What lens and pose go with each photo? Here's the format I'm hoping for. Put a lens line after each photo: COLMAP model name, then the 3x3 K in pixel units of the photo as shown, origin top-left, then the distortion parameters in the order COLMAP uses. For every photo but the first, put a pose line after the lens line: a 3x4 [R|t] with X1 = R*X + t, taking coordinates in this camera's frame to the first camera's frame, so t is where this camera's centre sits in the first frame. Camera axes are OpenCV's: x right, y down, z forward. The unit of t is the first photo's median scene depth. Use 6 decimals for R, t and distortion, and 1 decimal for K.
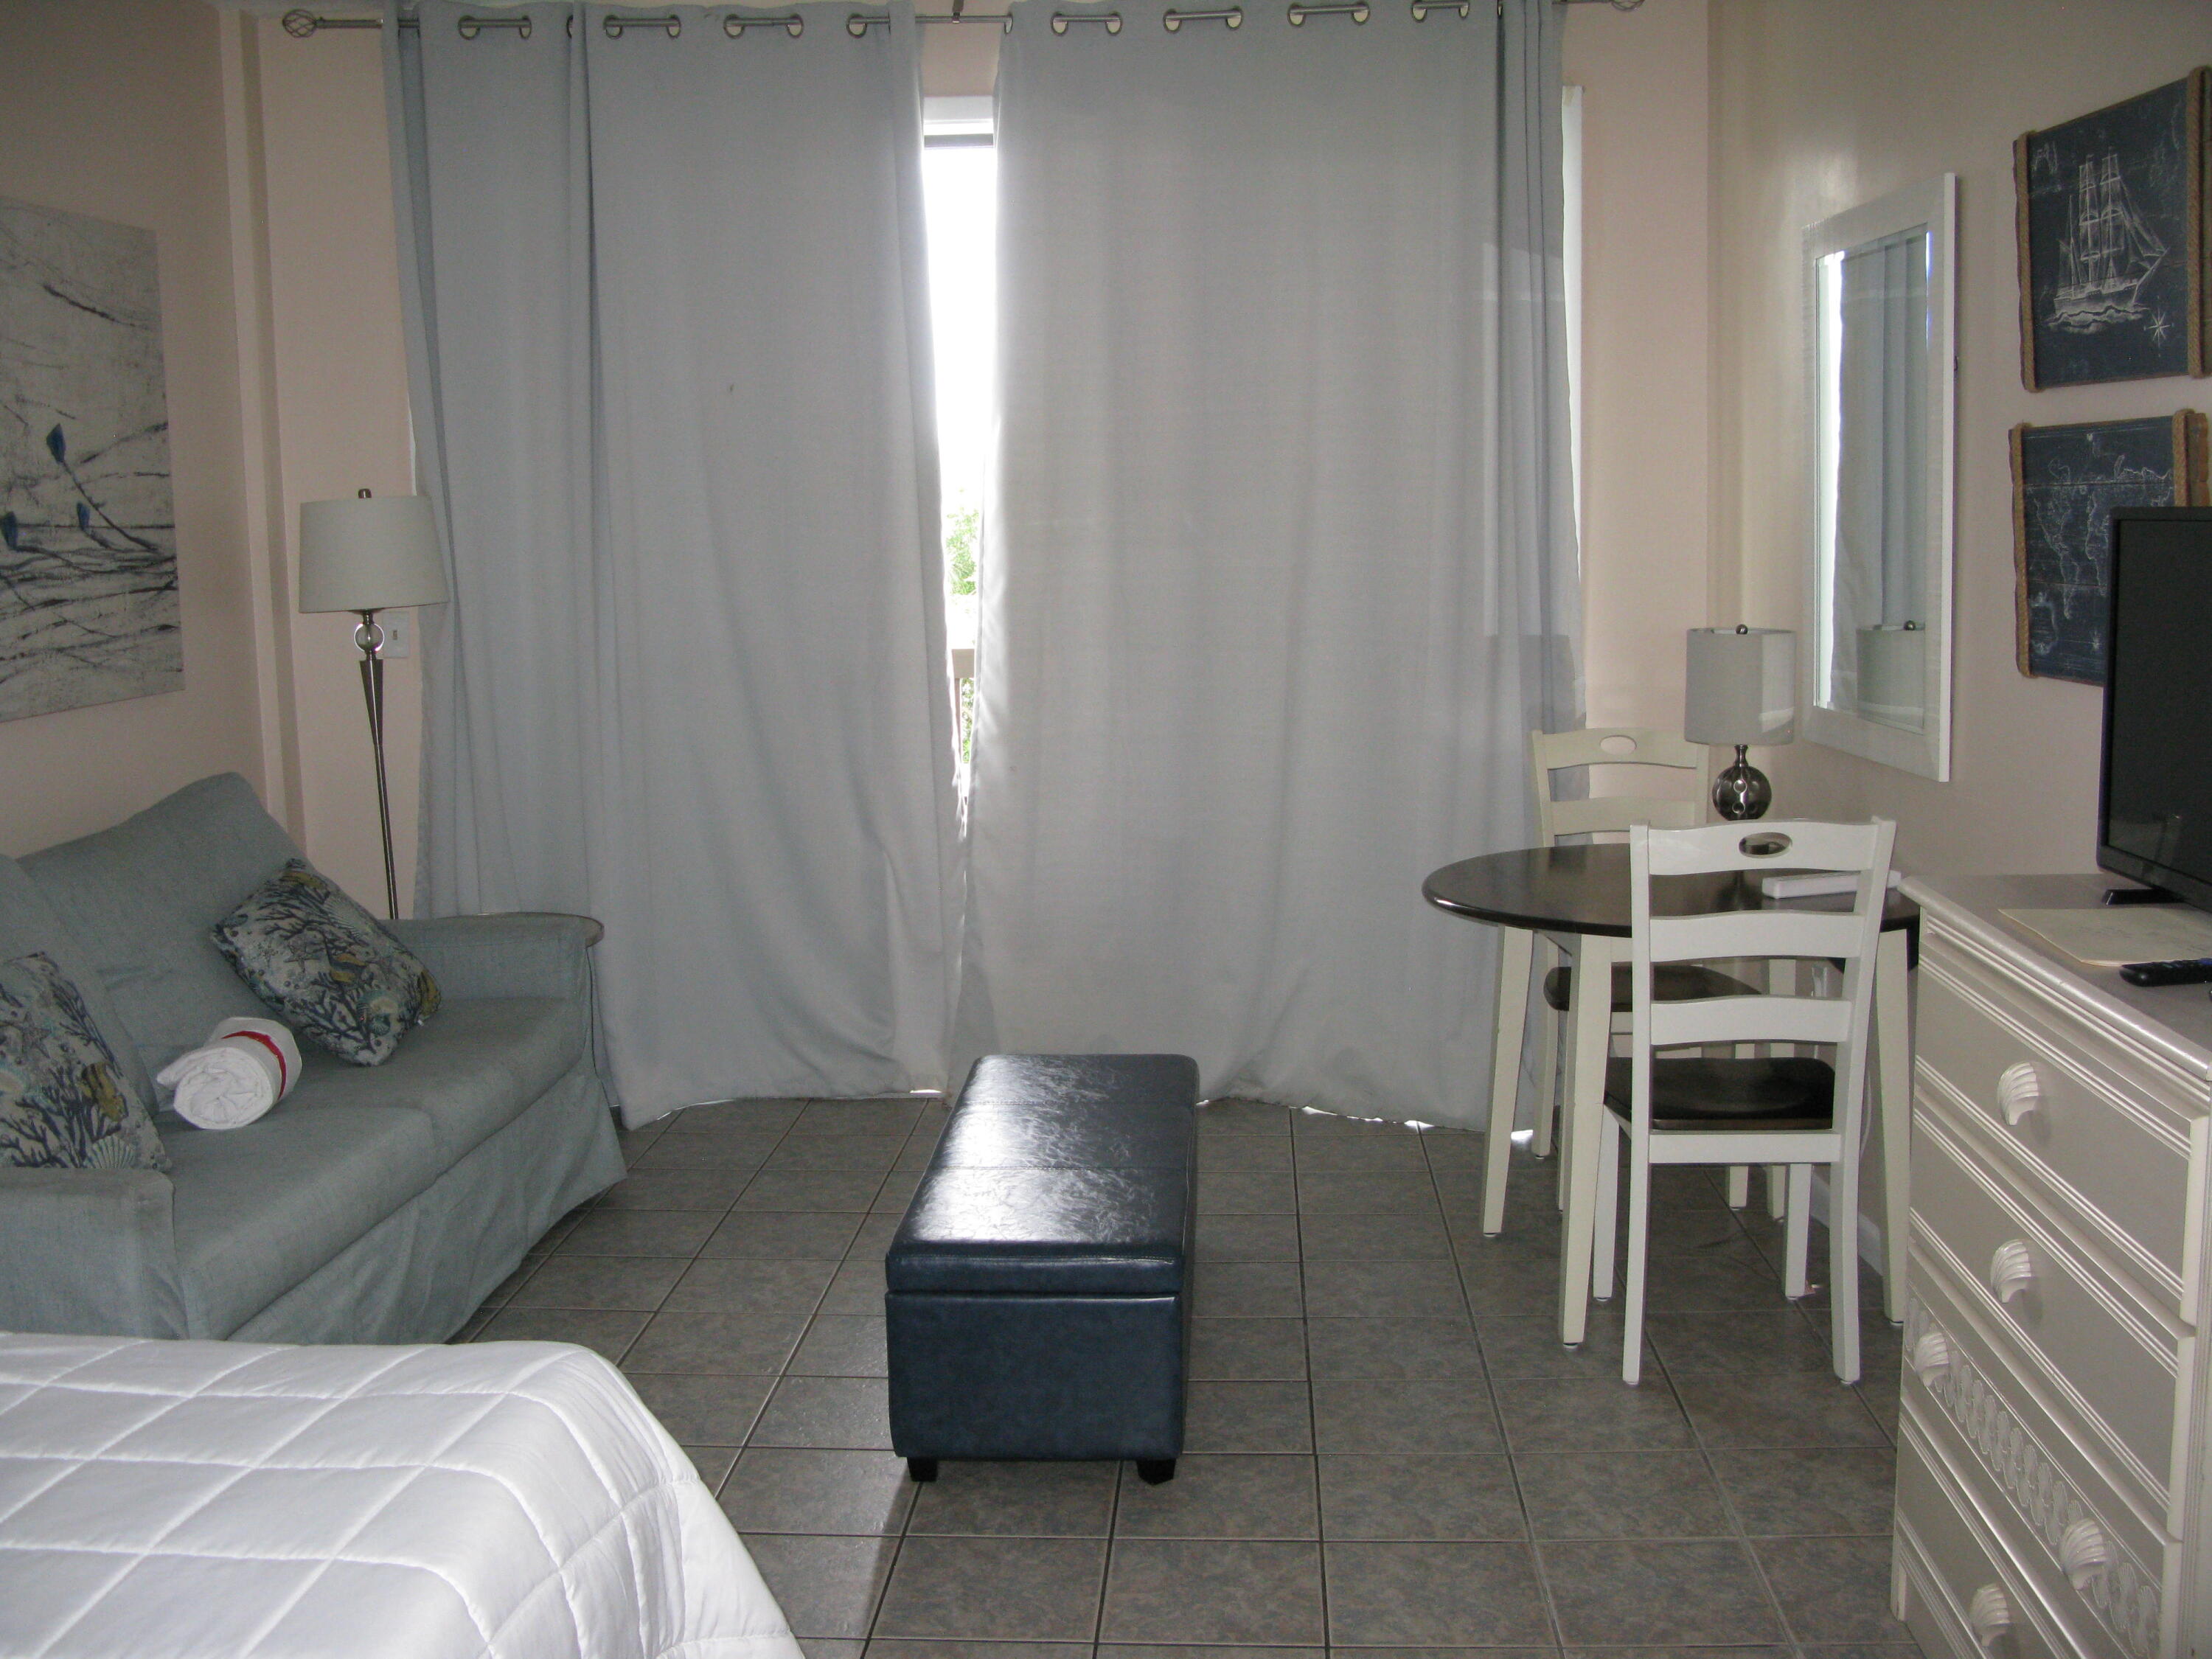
lens RADIAL K [[2226.3, 0, 1090.4], [0, 2226.3, 825.7], [0, 0, 1]] dist [-0.212062, 0.258900]
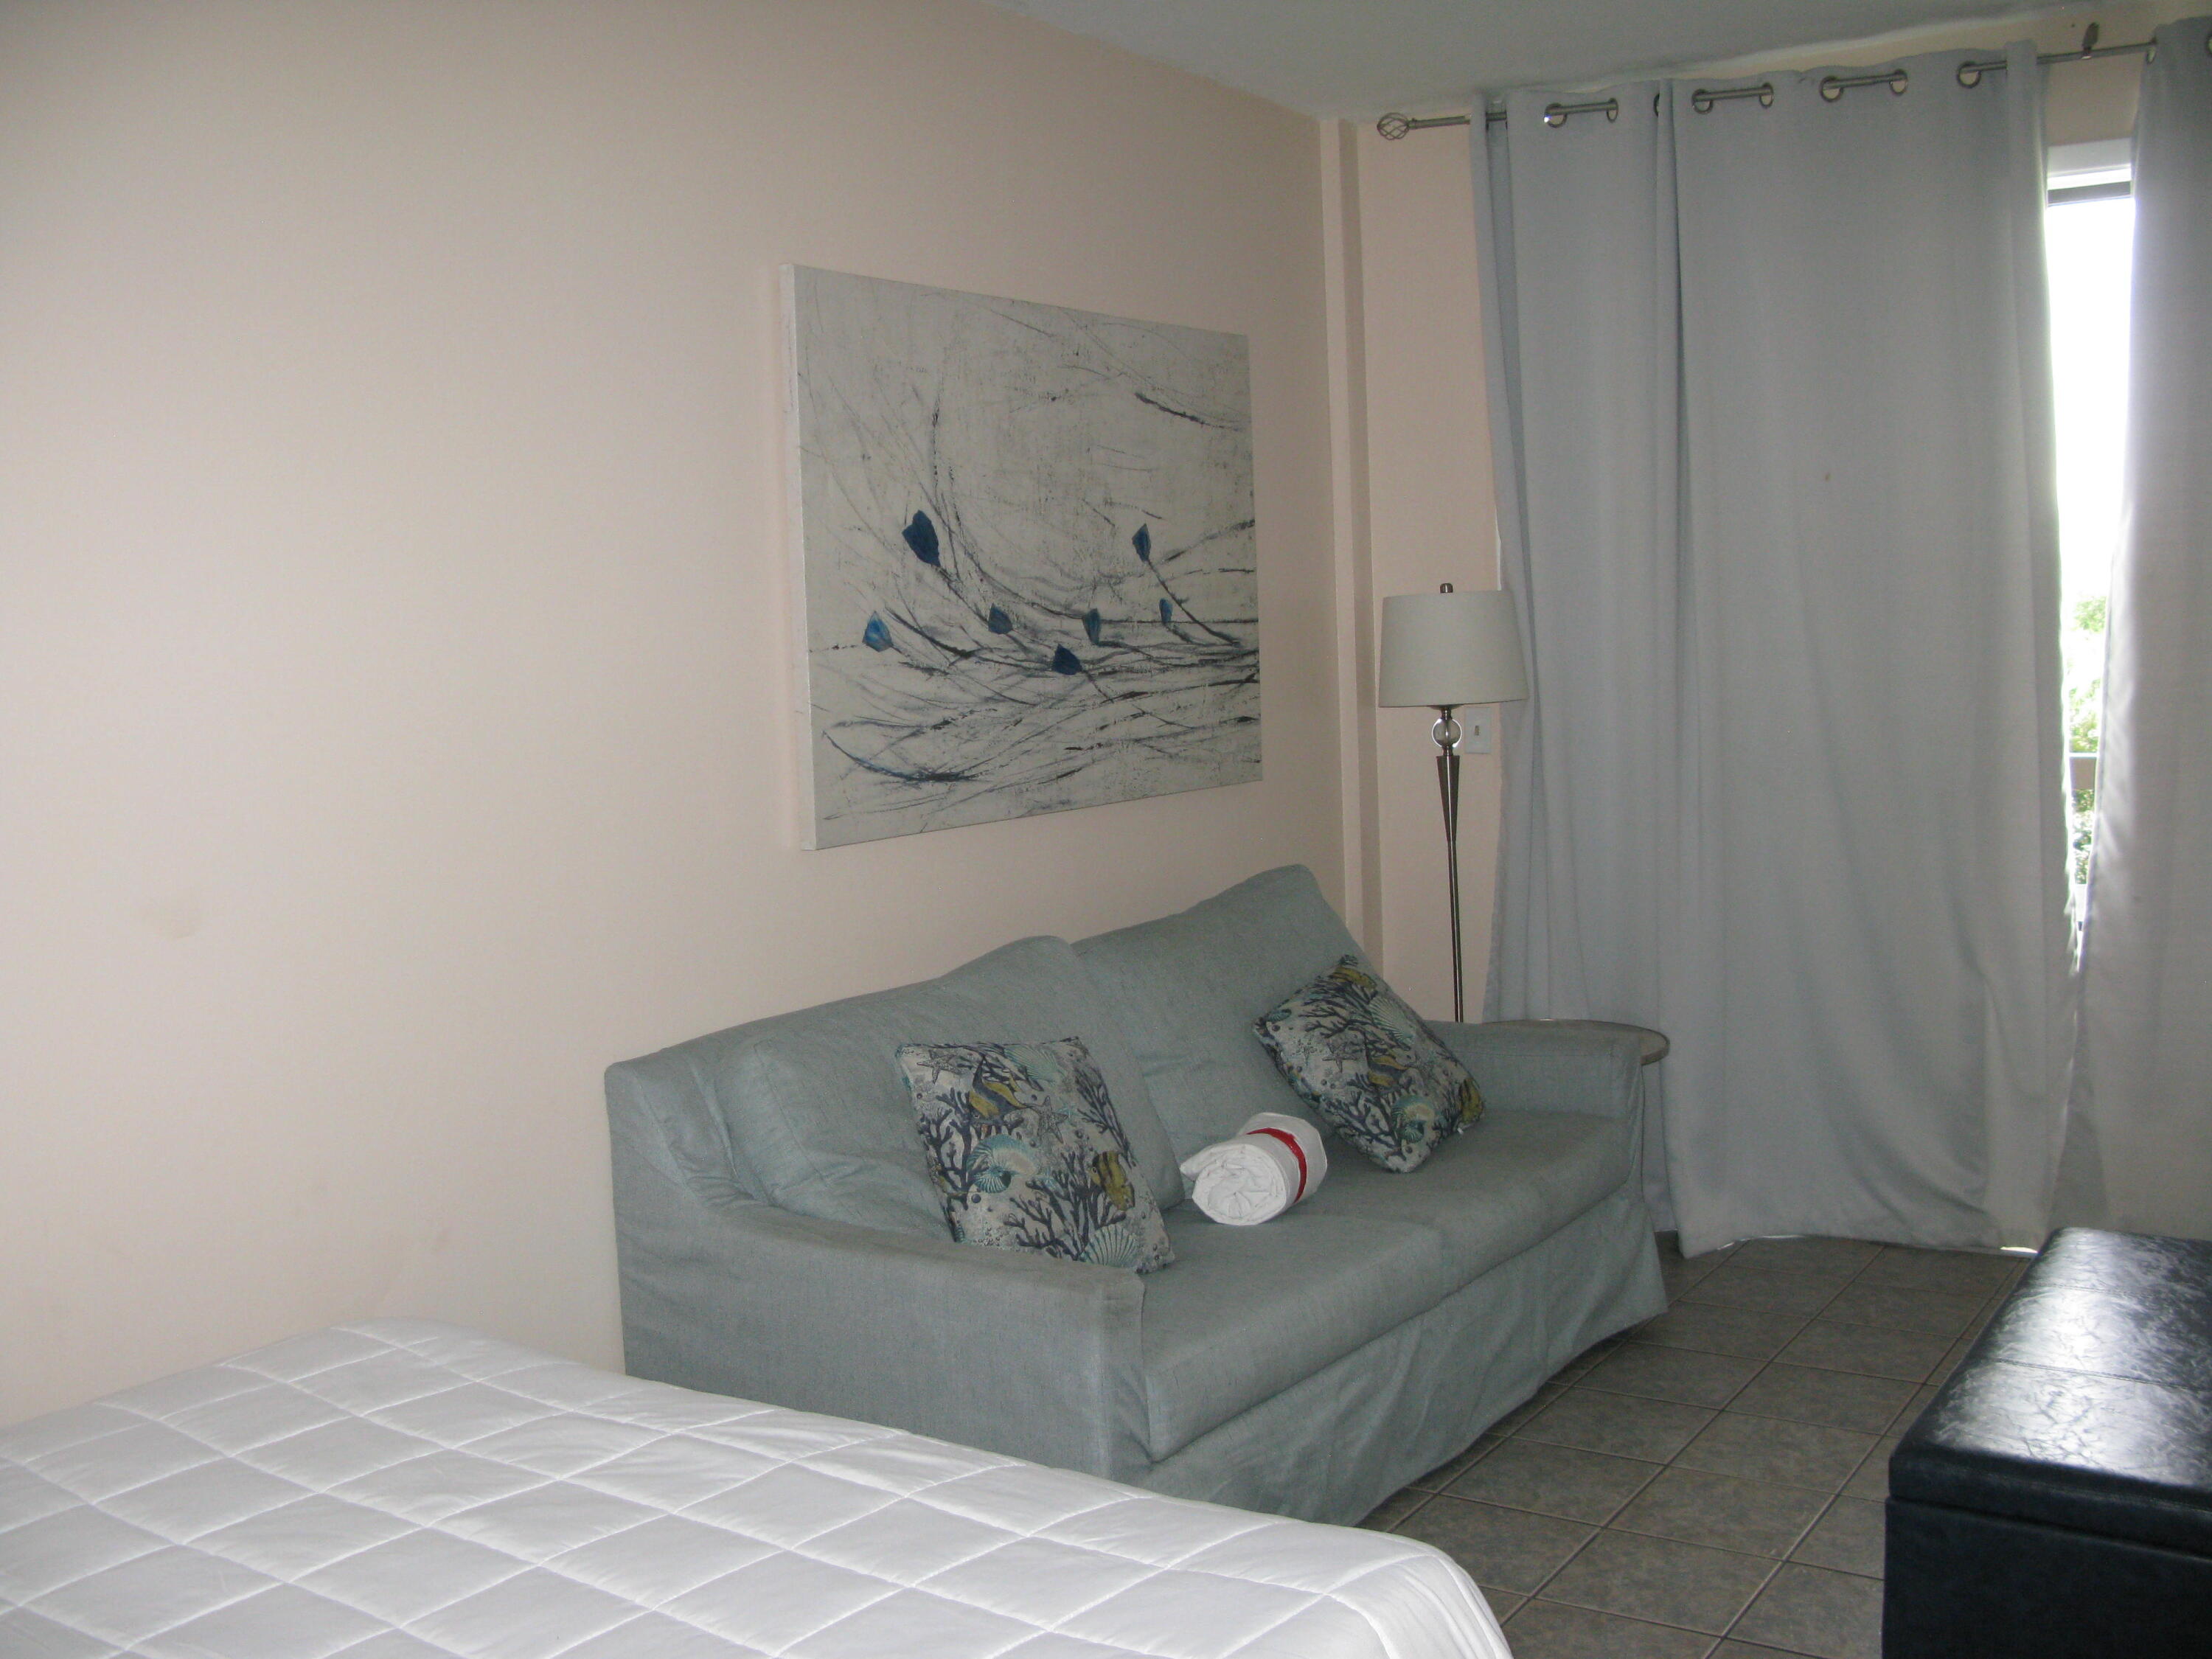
lens RADIAL K [[2222.7, 0, 1075.1], [0, 2222.7, 829.3], [0, 0, 1]] dist [-0.209708, 0.253996]
pose [[0.861913, 0.037380, -0.505677, 0.039378], [-0.055065, 0.998281, -0.020064, -0.016098], [0.504058, 0.045139, 0.862490, 0.061227]]
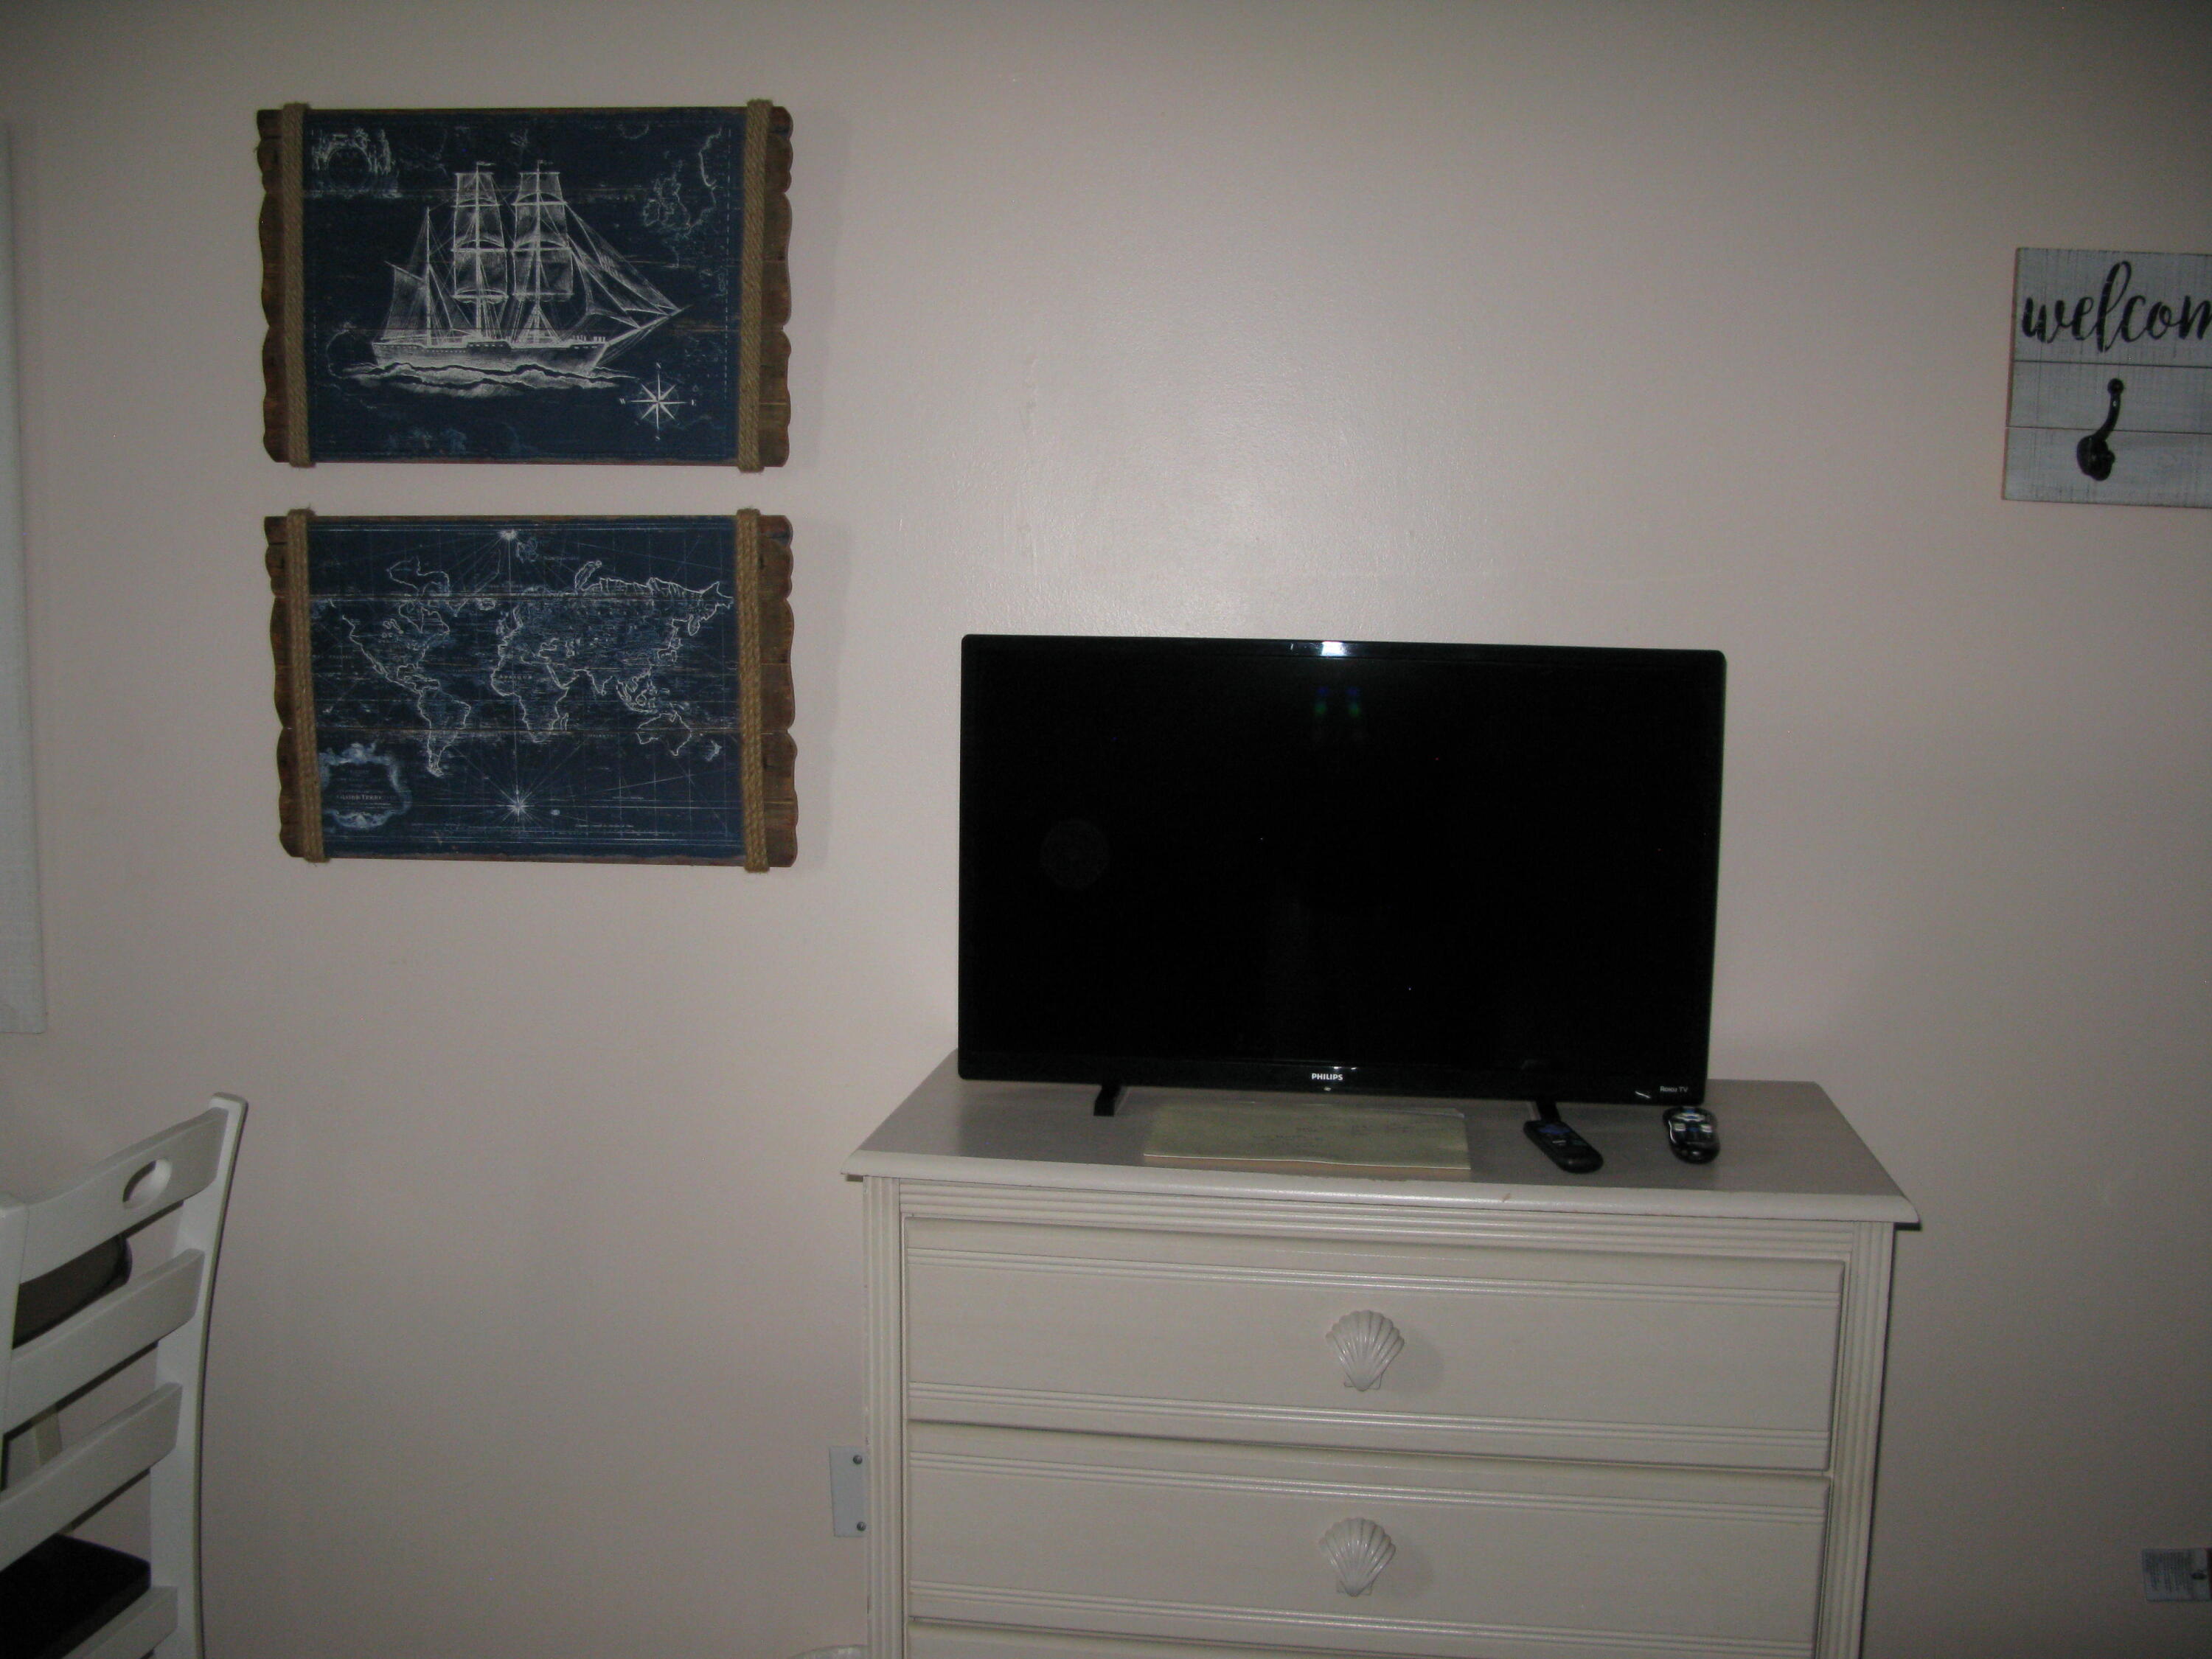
lens RADIAL K [[2222.7, 0, 1075.1], [0, 2222.7, 829.3], [0, 0, 1]] dist [-0.209708, 0.253996]
pose [[0.068415, -0.091290, 0.993471, -0.225662], [0.127600, 0.988427, 0.082039, -0.089951], [-0.989463, 0.121154, 0.079272, 0.582086]]
